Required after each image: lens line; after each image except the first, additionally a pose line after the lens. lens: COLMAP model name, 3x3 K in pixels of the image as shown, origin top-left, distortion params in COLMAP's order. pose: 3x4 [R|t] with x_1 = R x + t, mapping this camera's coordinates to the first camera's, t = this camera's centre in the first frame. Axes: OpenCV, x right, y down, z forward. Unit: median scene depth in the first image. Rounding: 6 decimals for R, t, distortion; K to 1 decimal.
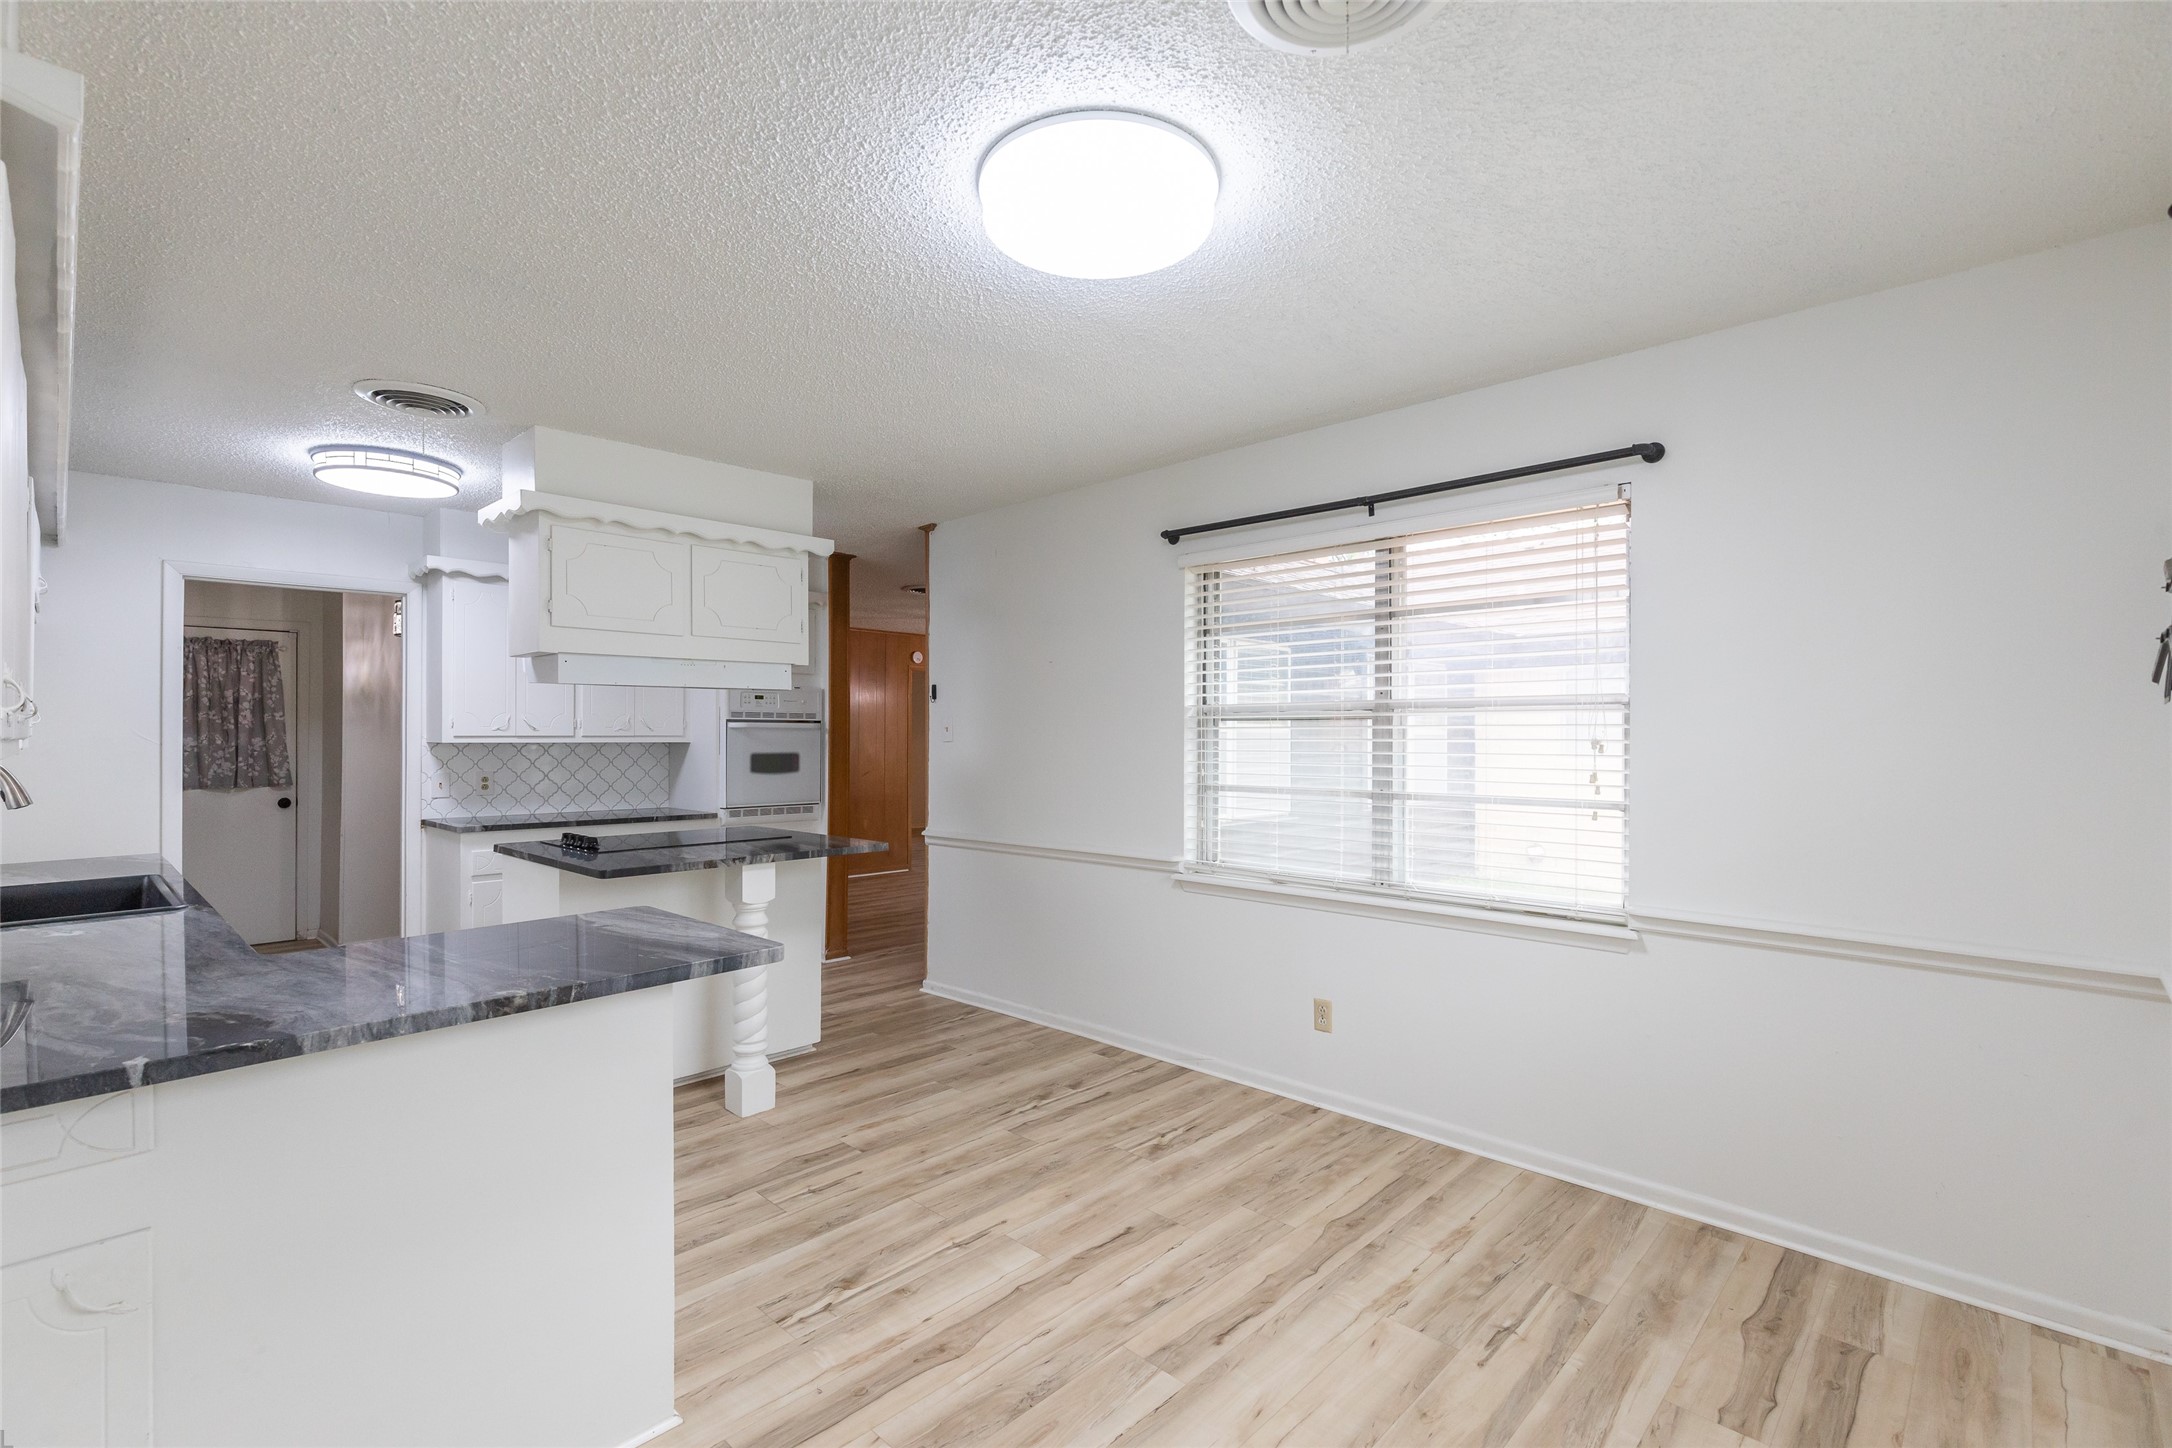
lens RADIAL K [[974.9, 0, 1069.1], [0, 974.9, 695.0], [0, 0, 1]] dist [0.008491, -0.000554]
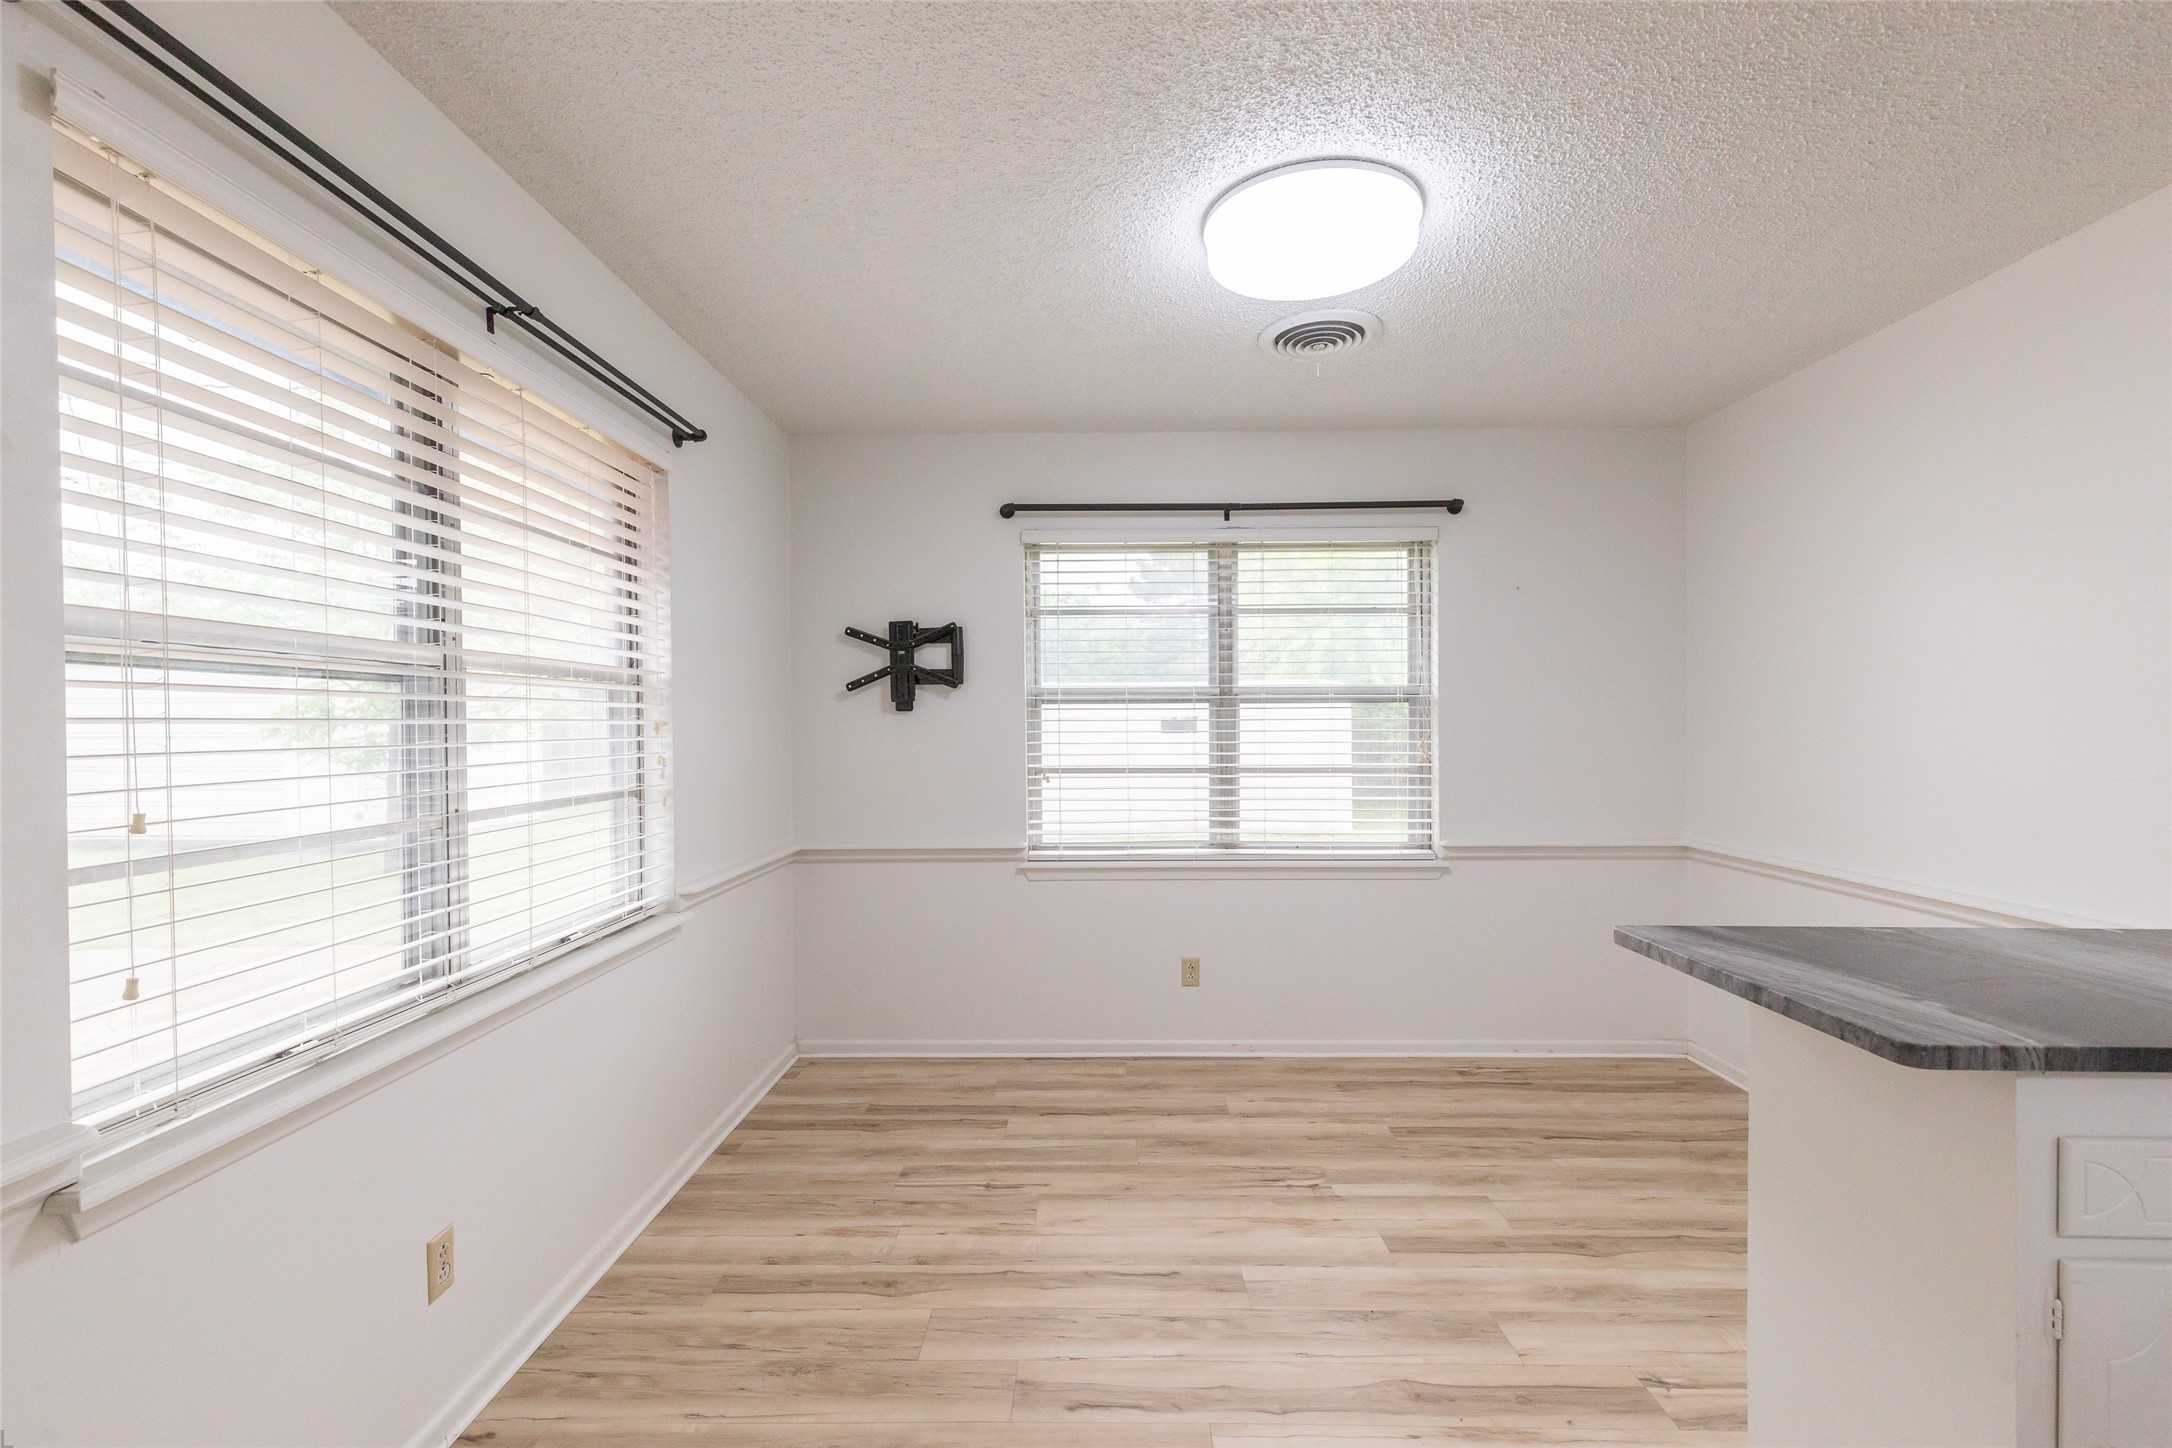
lens RADIAL K [[974.9, 0, 1091.3], [0, 974.9, 735.7], [0, 0, 1]] dist [0.008491, -0.000554]
pose [[-0.695615, -0.006672, 0.718384, -0.330991], [-0.024860, 0.999582, -0.014788, 0.052291], [-0.717985, -0.028146, -0.695489, 1.094823]]
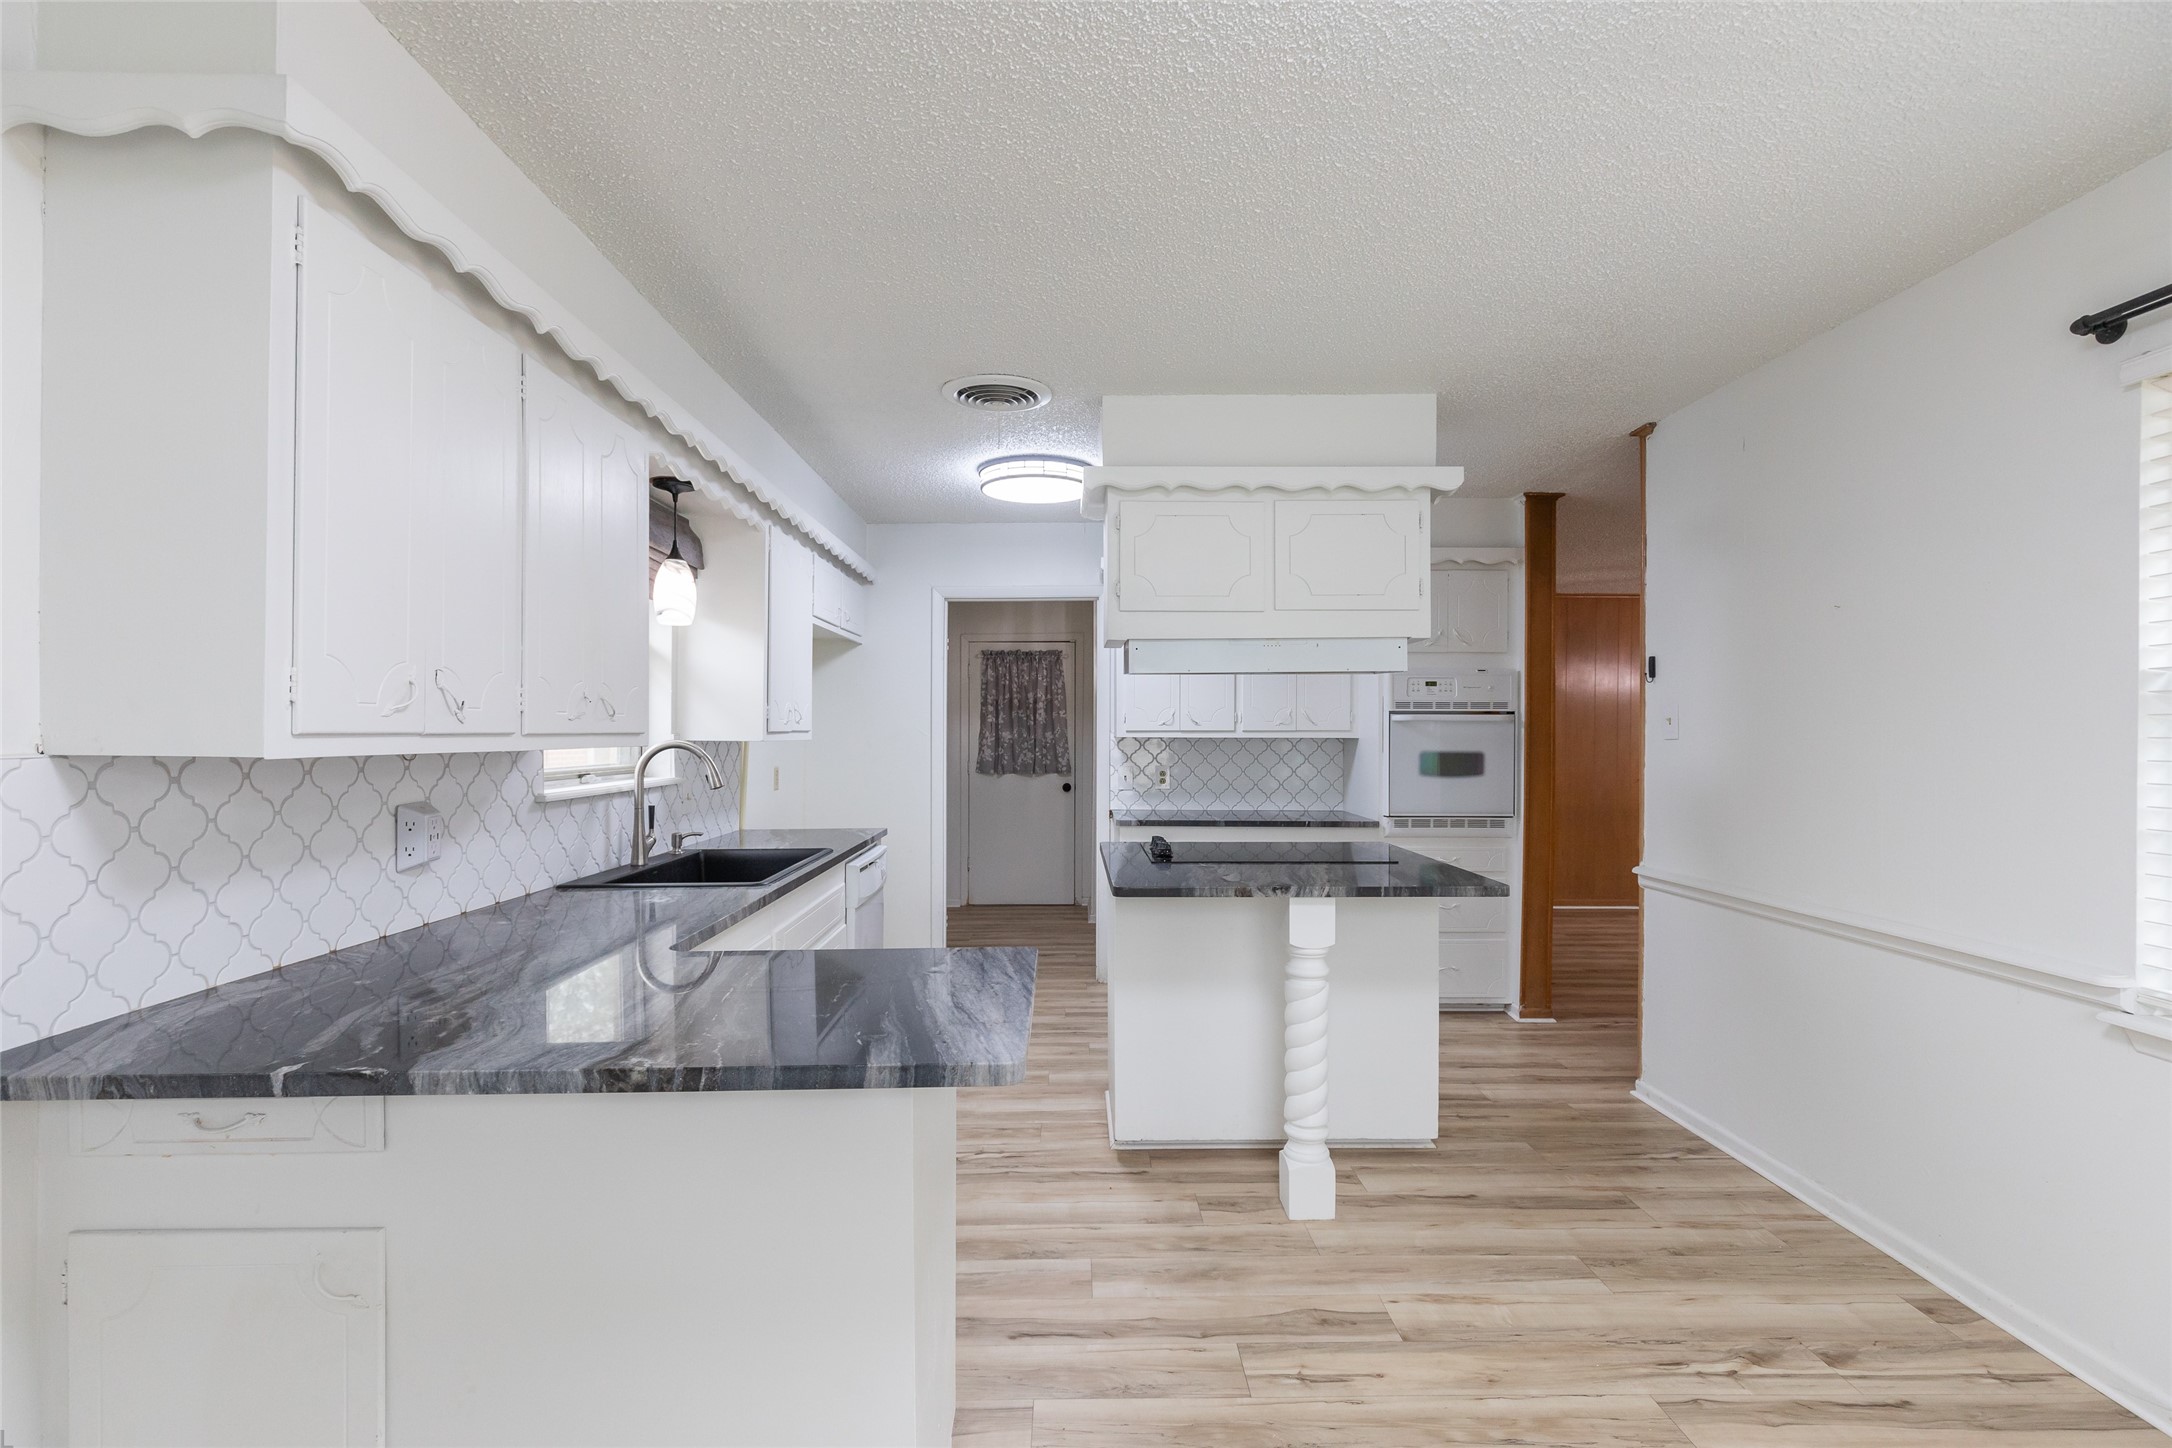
lens RADIAL K [[999.4, 0, 1072.9], [0, 999.4, 720.4], [0, 0, 1]] dist [-0.001334, -0.000687]
pose [[0.707500, -0.007215, -0.706676, 0.105378], [0.029849, 0.999361, 0.019680, 0.012436], [0.706083, -0.035017, 0.707263, 0.311344]]
